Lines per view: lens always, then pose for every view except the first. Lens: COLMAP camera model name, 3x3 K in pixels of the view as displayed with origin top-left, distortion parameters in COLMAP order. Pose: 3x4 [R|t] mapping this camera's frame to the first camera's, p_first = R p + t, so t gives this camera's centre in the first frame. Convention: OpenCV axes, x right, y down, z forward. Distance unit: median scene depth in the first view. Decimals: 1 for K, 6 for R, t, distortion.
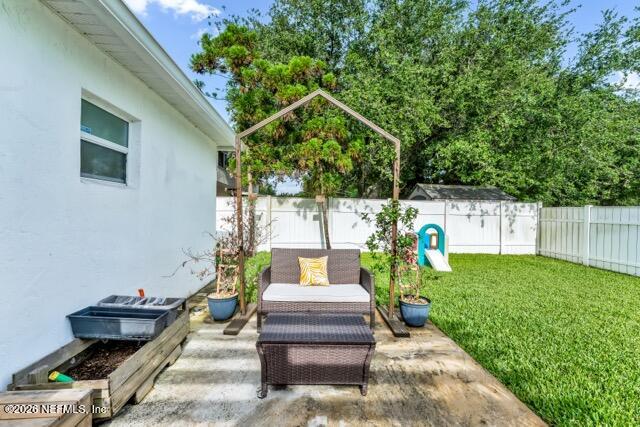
lens RADIAL K [[261.6, 0, 318.2], [0, 261.6, 218.3], [0, 0, 1]] dist [-0.003908, -0.000130]
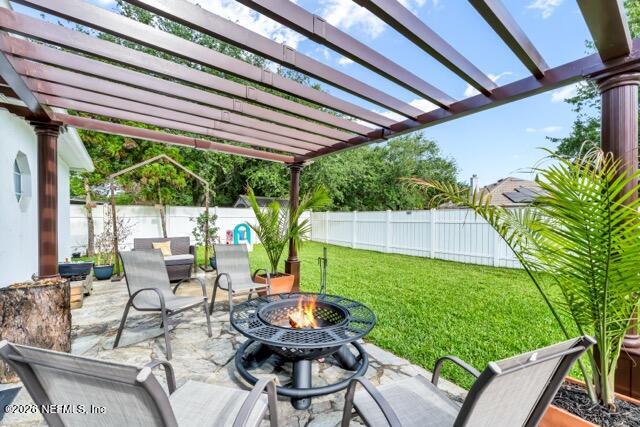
lens RADIAL K [[264.9, 0, 320.0], [0, 264.9, 213.5], [0, 0, 1]] dist [-0.000953, -0.000123]
pose [[0.830481, -0.005259, 0.557023, -0.062696], [0.022671, 0.999446, -0.024366, 0.008910], [-0.556586, 0.032864, 0.830140, -0.572199]]
